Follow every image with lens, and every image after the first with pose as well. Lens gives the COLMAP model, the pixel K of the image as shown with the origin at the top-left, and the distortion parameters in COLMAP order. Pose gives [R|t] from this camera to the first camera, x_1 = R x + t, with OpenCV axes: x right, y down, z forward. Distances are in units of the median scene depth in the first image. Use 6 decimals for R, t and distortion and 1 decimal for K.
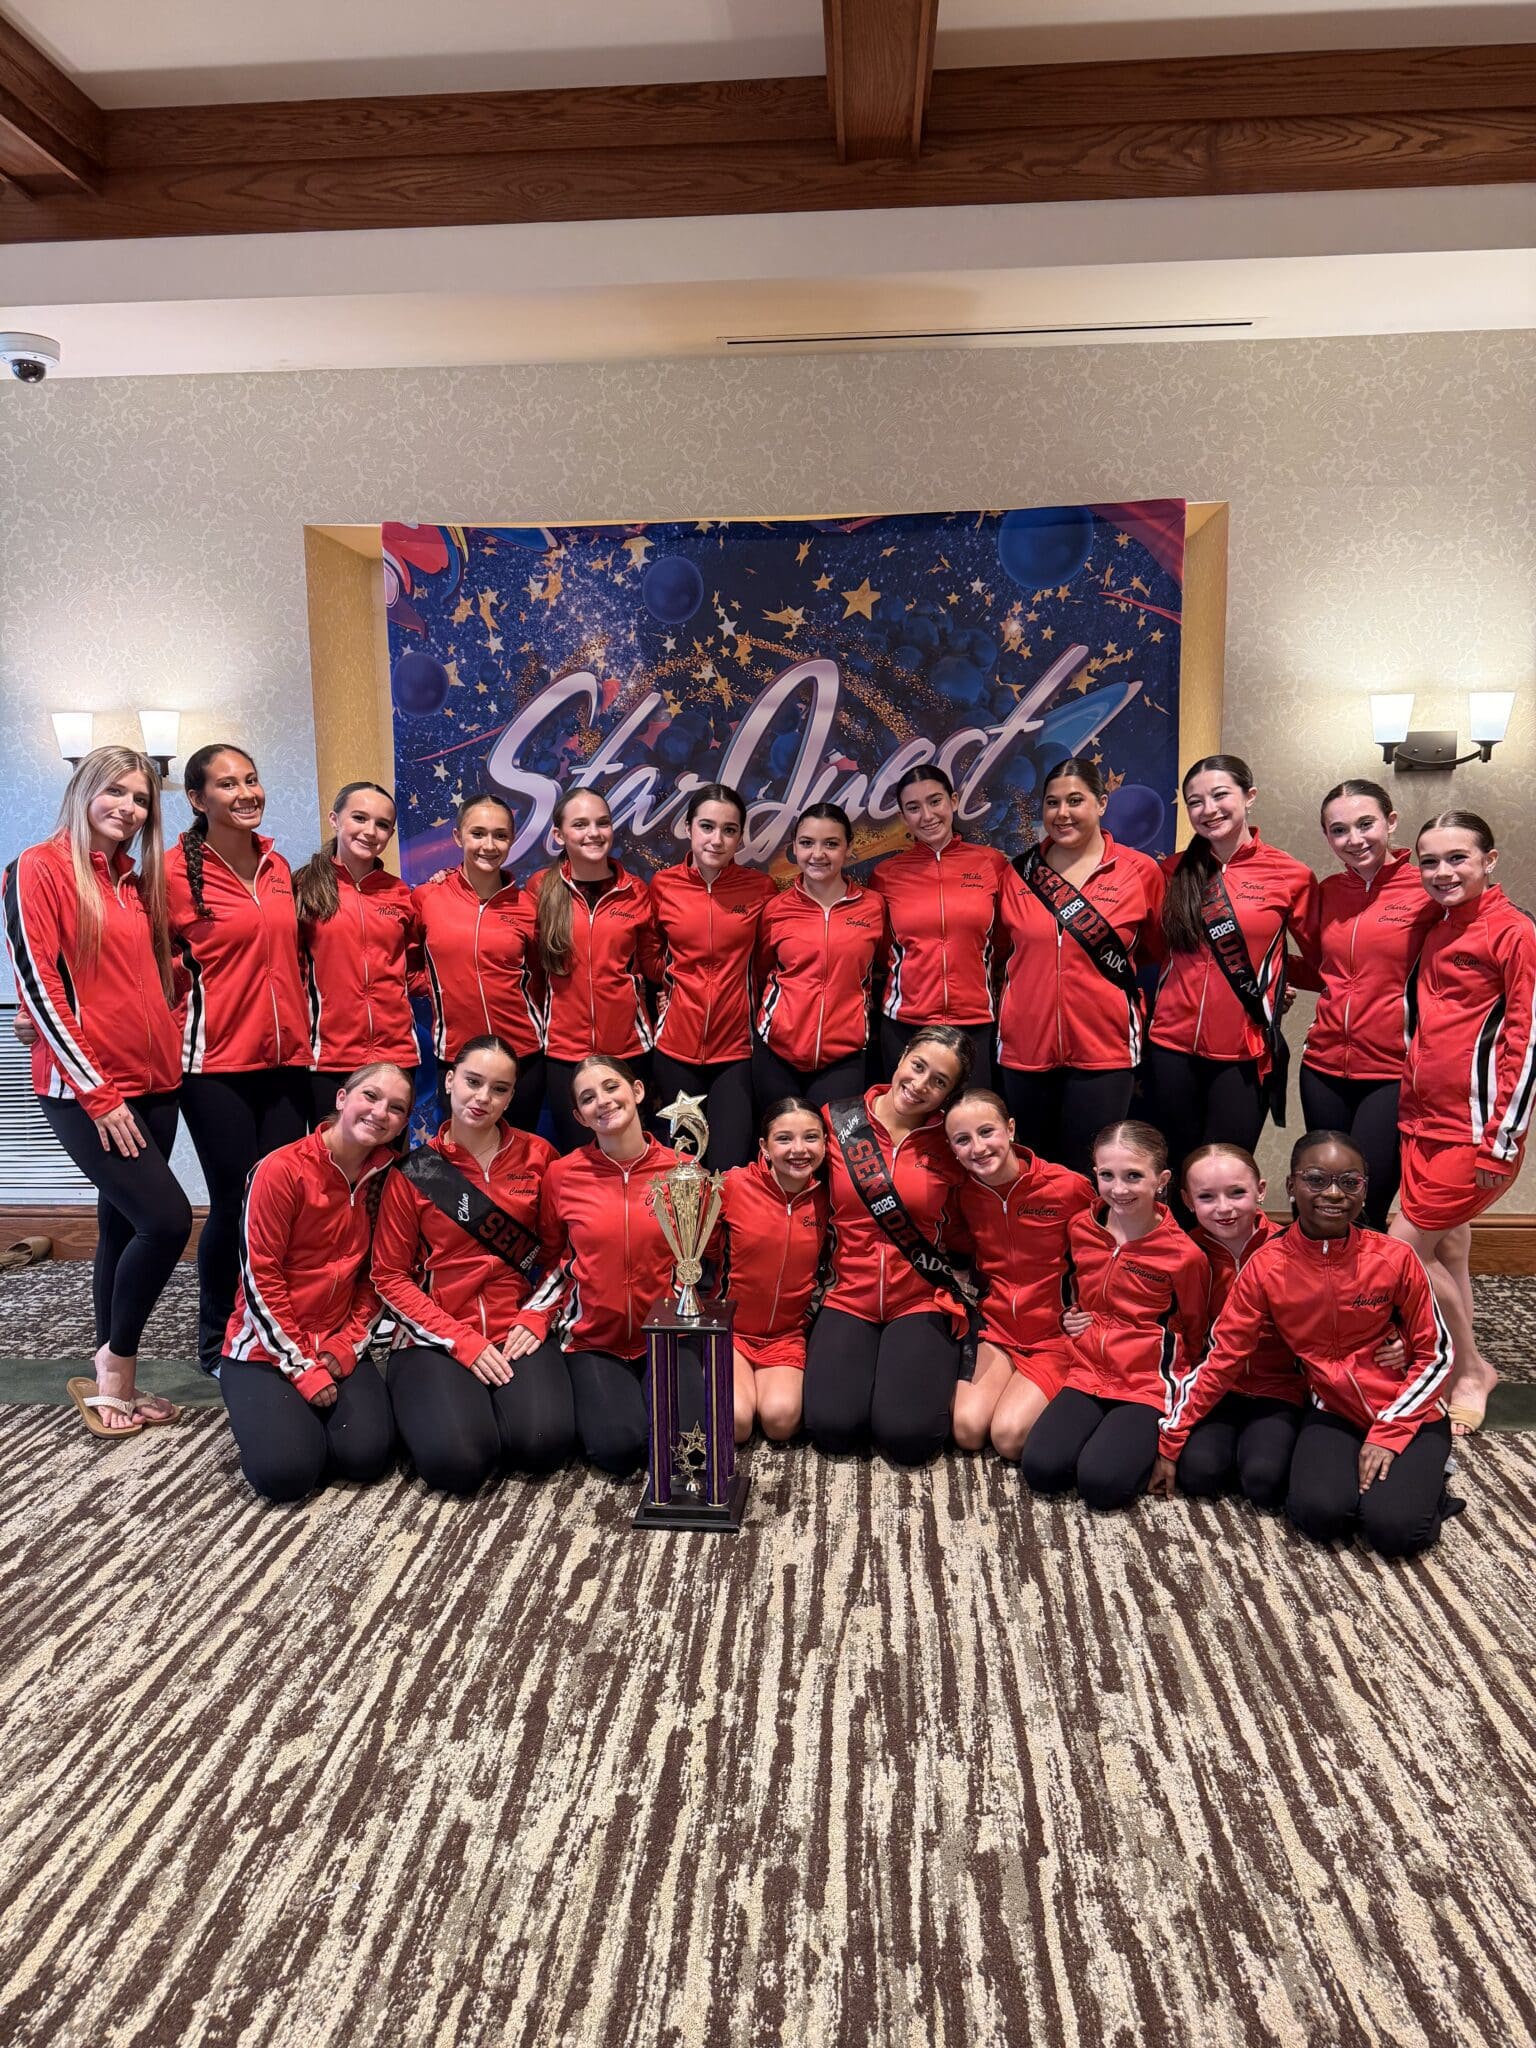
lens RADIAL K [[1211.0, 0, 768.5], [0, 1211.0, 994.9], [0, 0, 1]] dist [0.057560, -0.048250]
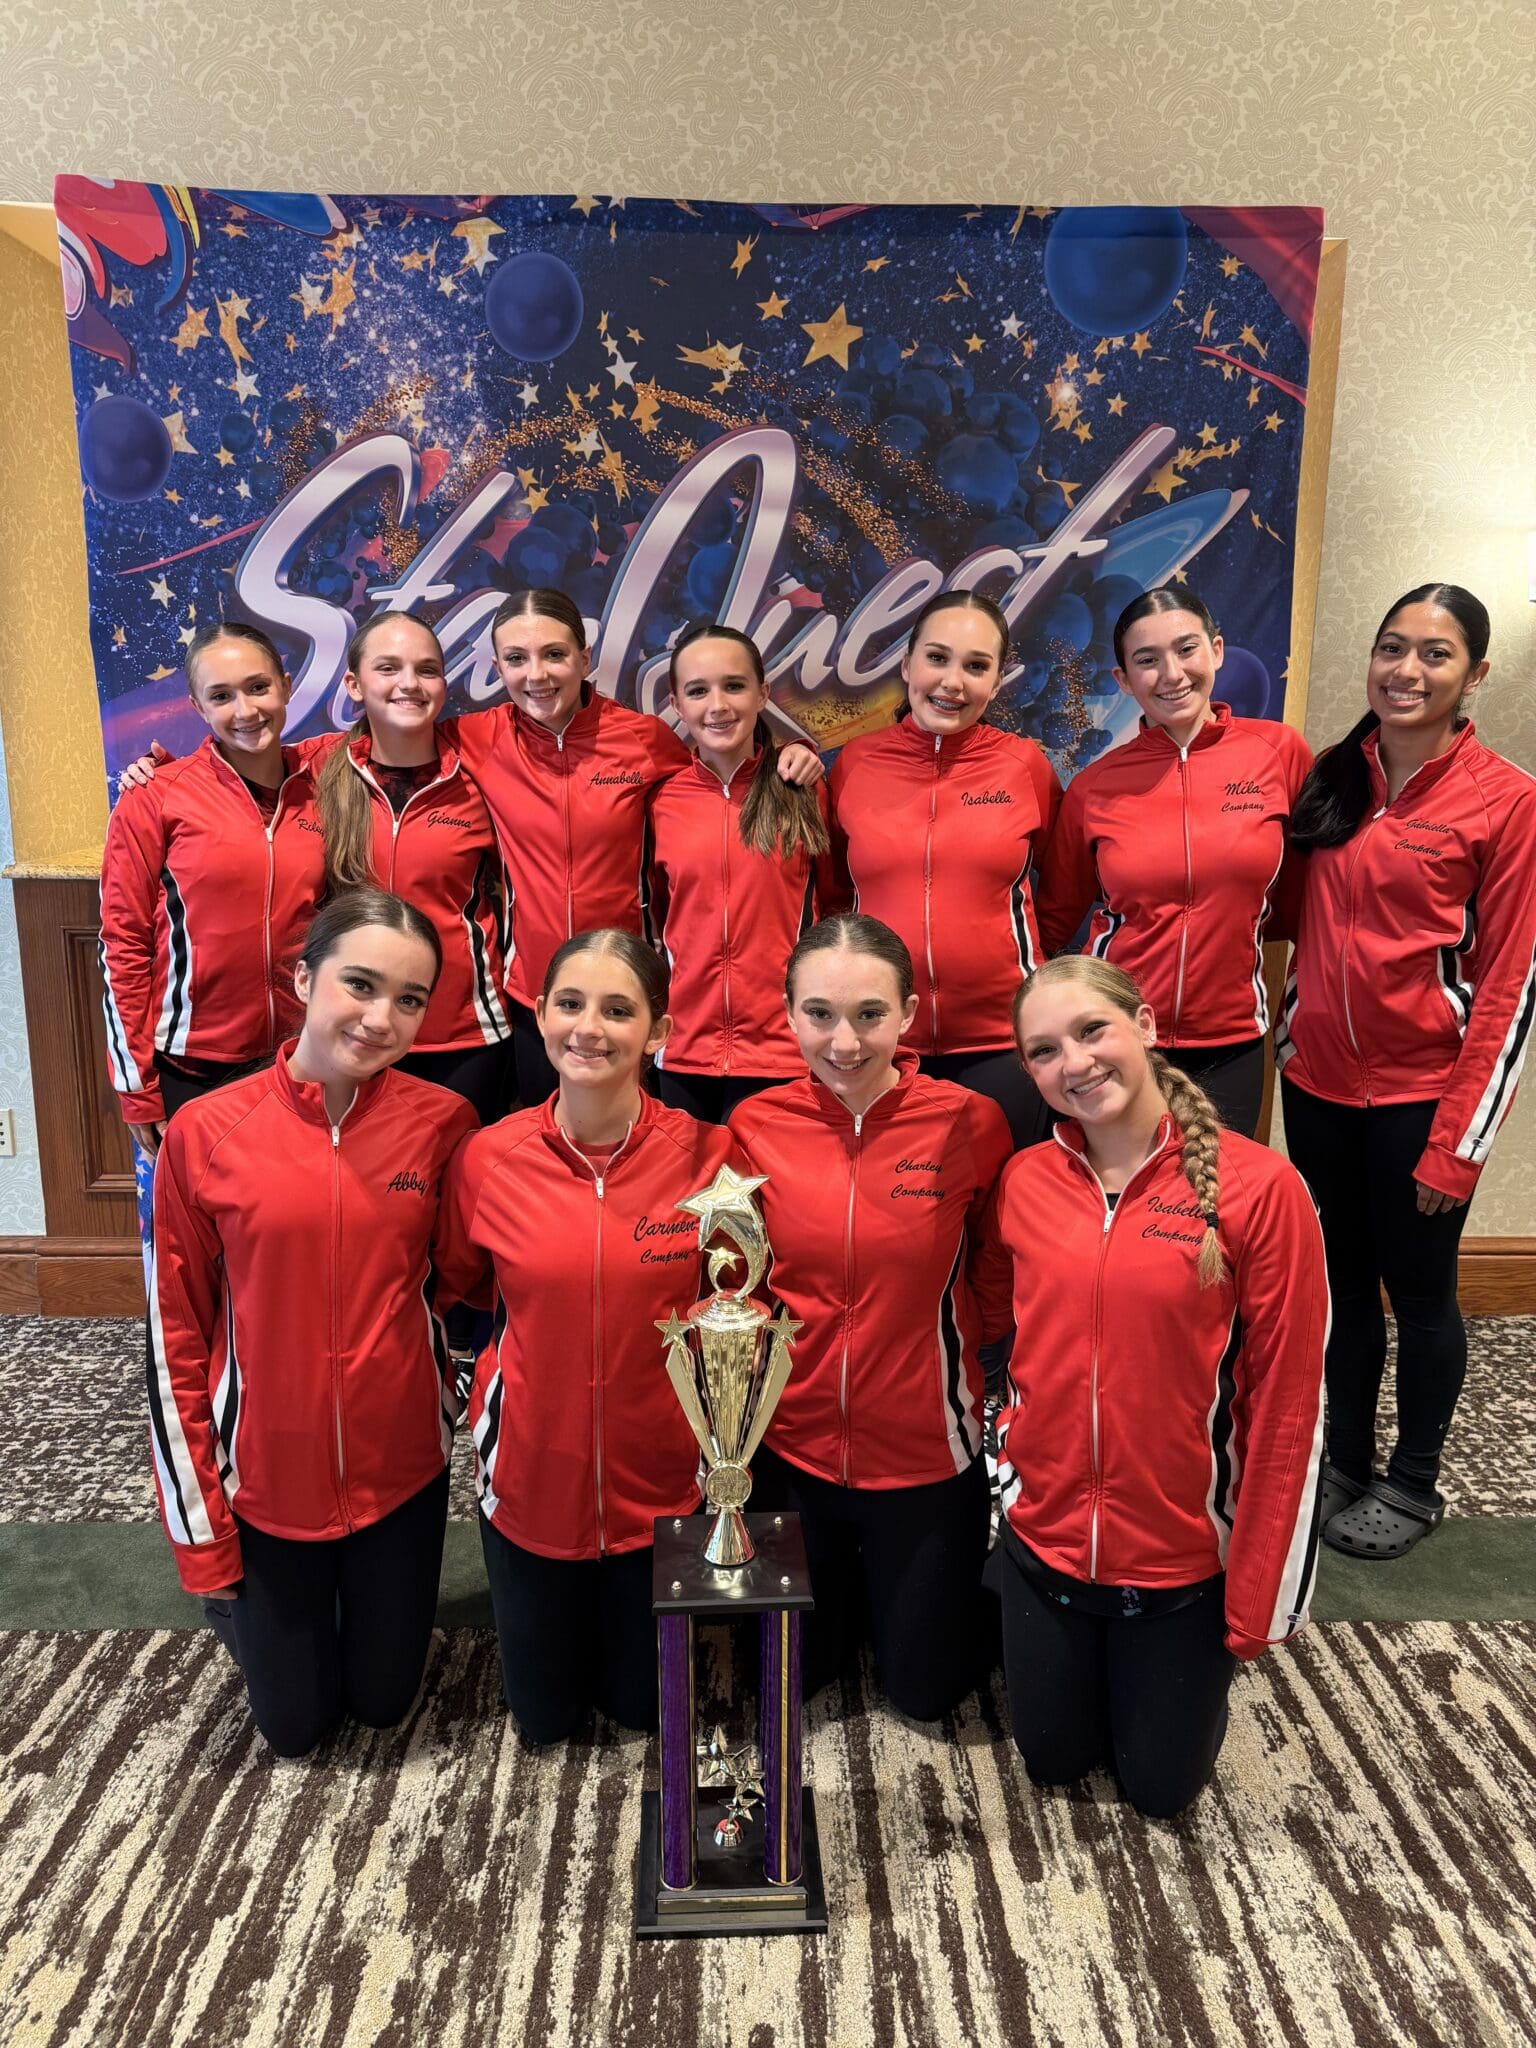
lens RADIAL K [[1605.2, 0, 824.3], [0, 1605.2, 1070.8], [0, 0, 1]] dist [-0.031987, 0.016000]
pose [[0.994649, 0.004262, 0.103221, -0.012875], [-0.013088, 0.996297, 0.084980, -0.011946], [-0.102477, -0.085877, 0.991022, 0.137699]]
